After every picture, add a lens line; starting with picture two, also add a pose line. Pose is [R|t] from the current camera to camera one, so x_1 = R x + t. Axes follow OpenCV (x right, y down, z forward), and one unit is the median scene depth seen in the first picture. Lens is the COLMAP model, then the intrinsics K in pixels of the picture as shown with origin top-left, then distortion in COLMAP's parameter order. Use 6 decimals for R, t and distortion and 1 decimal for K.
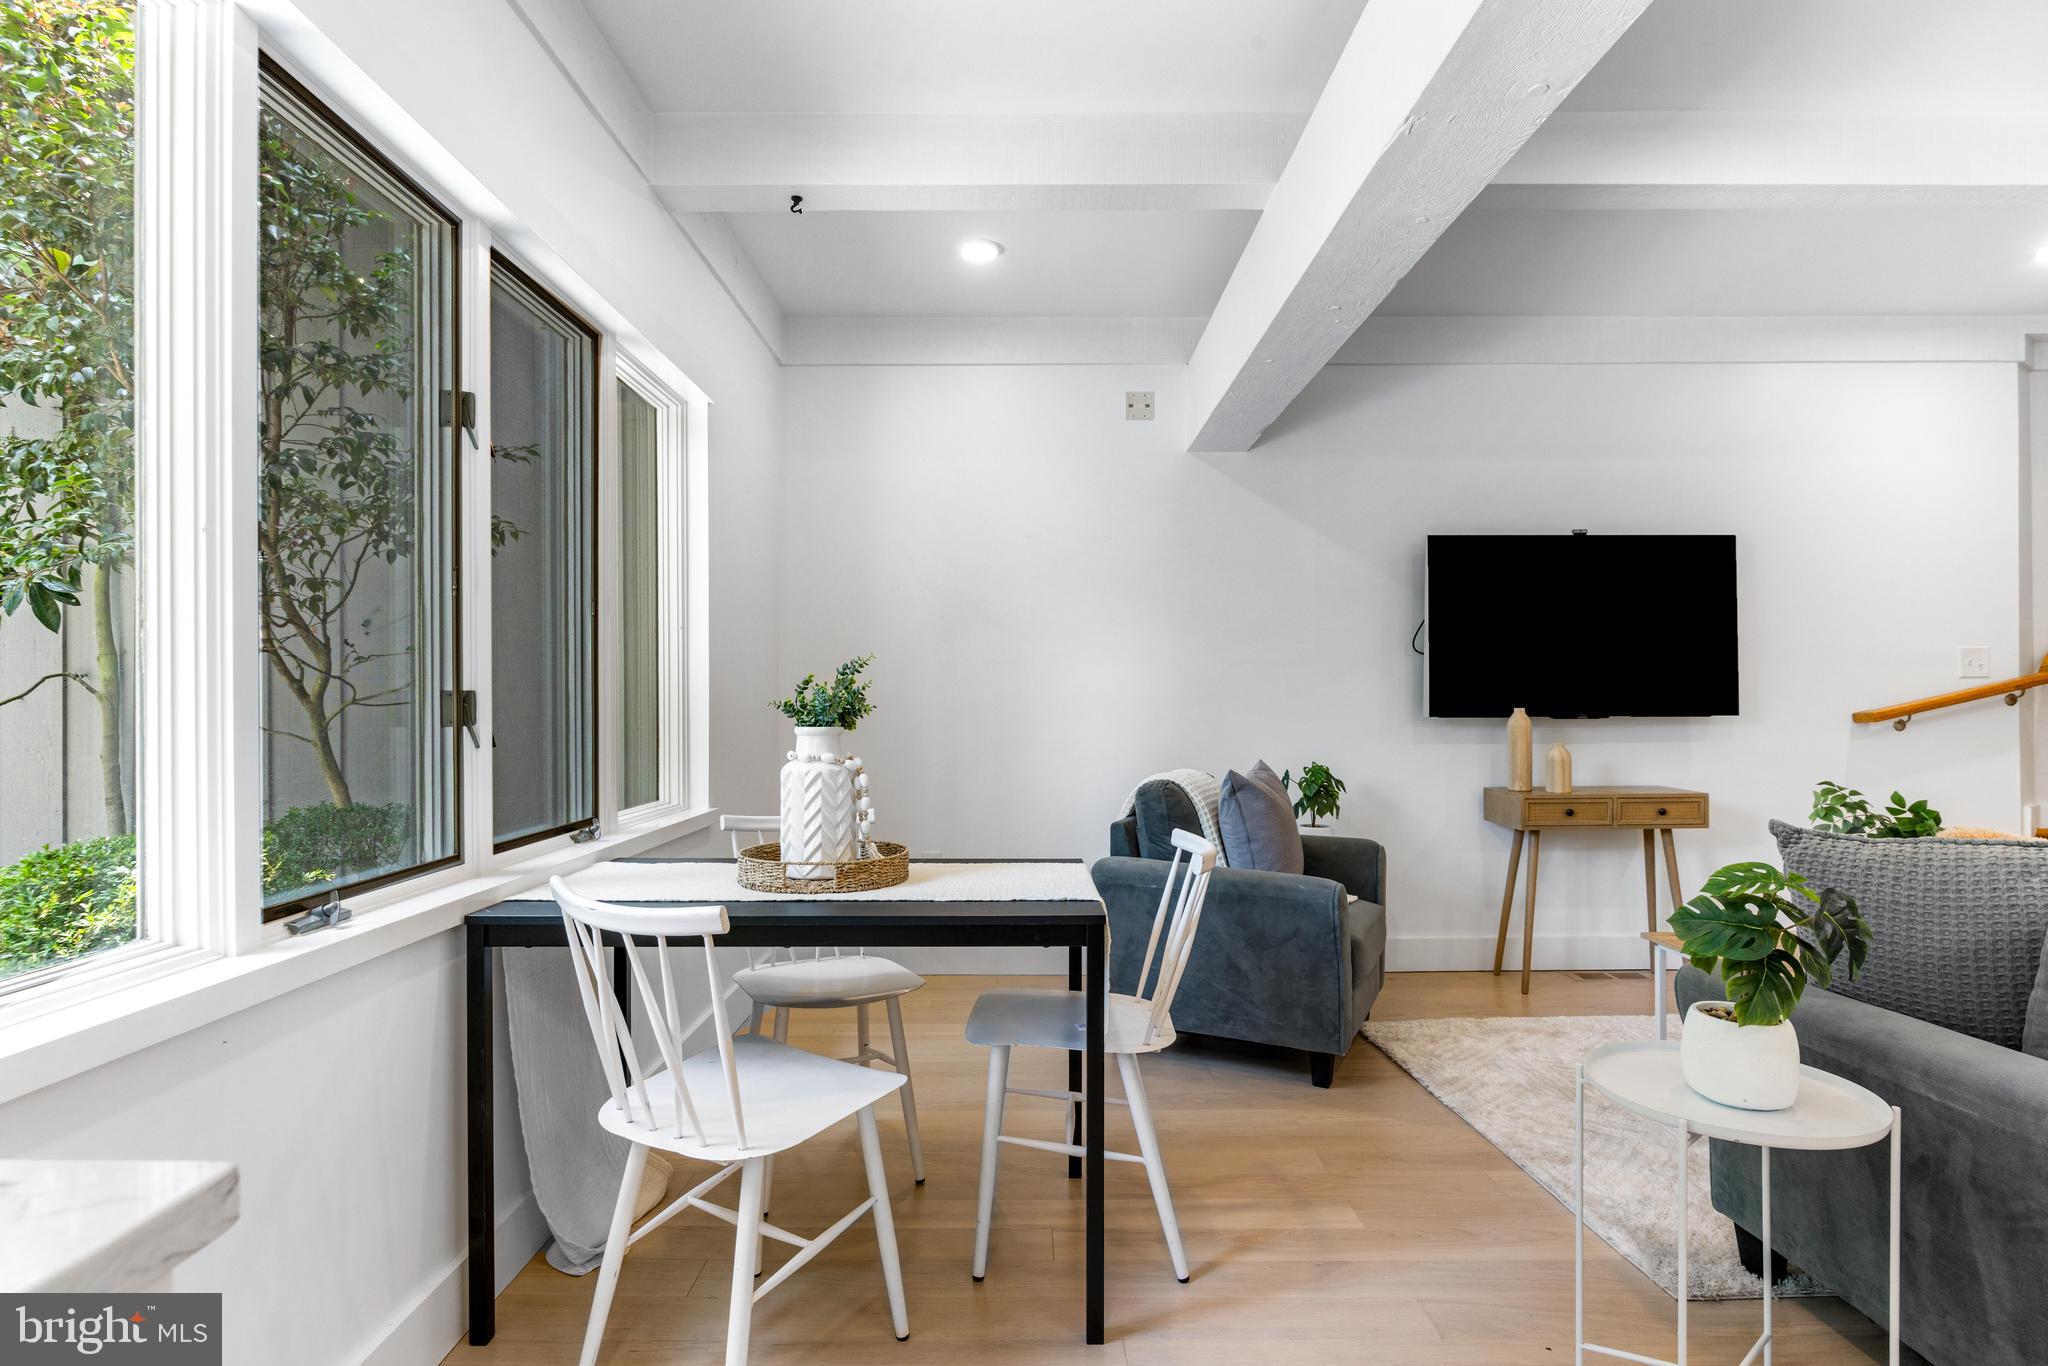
lens RADIAL K [[1074.3, 0, 1024.3], [0, 1074.3, 693.5], [0, 0, 1]] dist [0.002663, 0.000481]
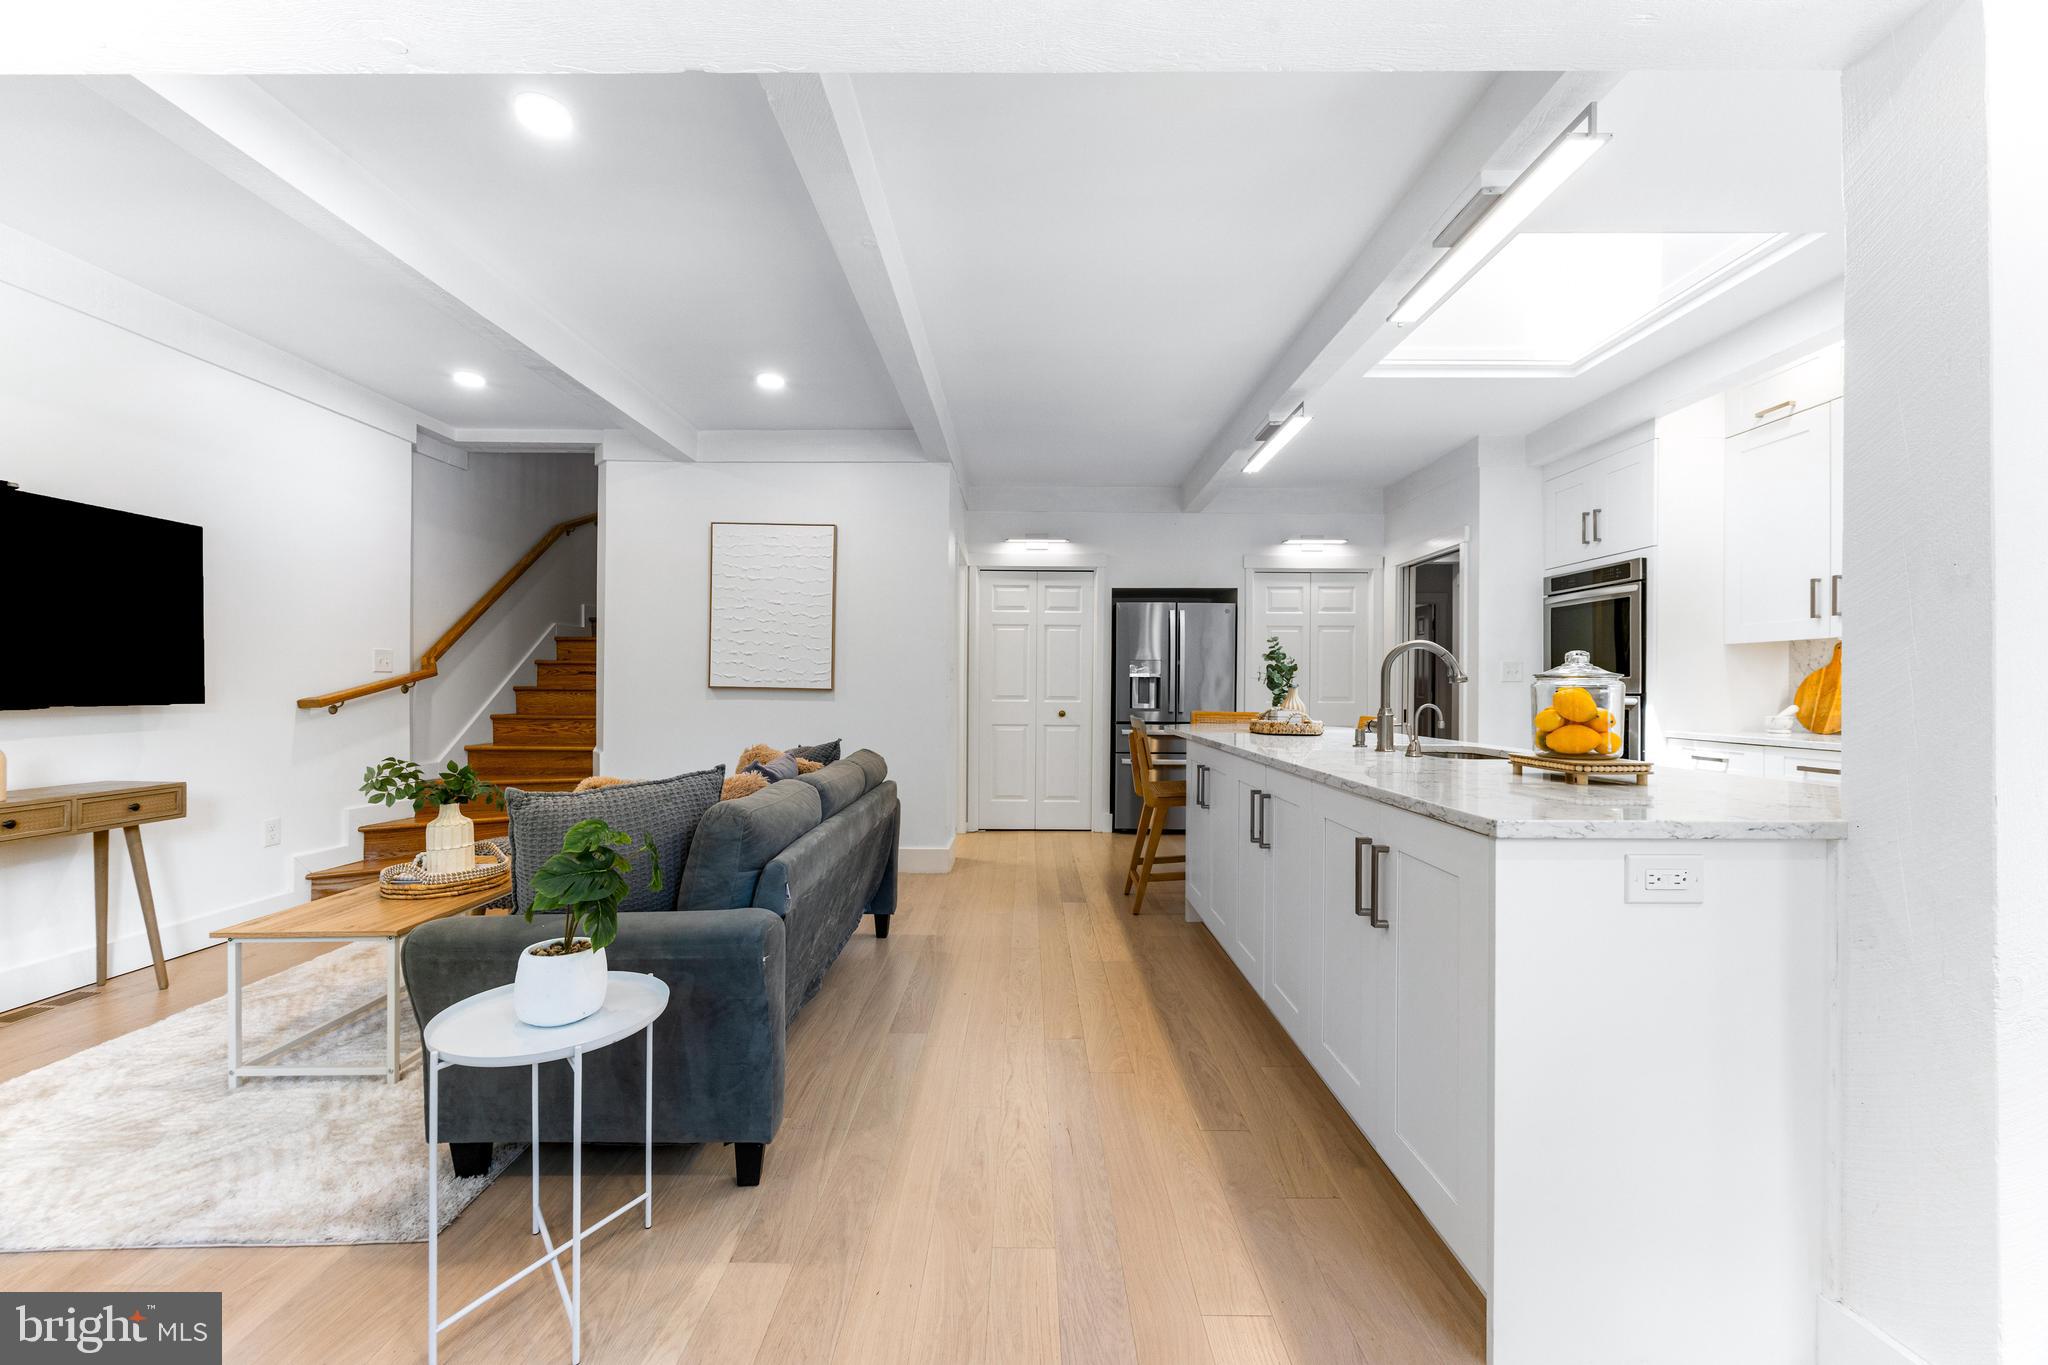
lens RADIAL K [[822.4, 0, 1024.4], [0, 822.4, 688.9], [0, 0, 1]] dist [0.009471, -0.000718]
pose [[0.001546, 0.004397, 0.999989, -0.128742], [-0.009342, 0.999947, -0.004383, 0.002632], [-0.999955, -0.009335, 0.001587, 0.225500]]
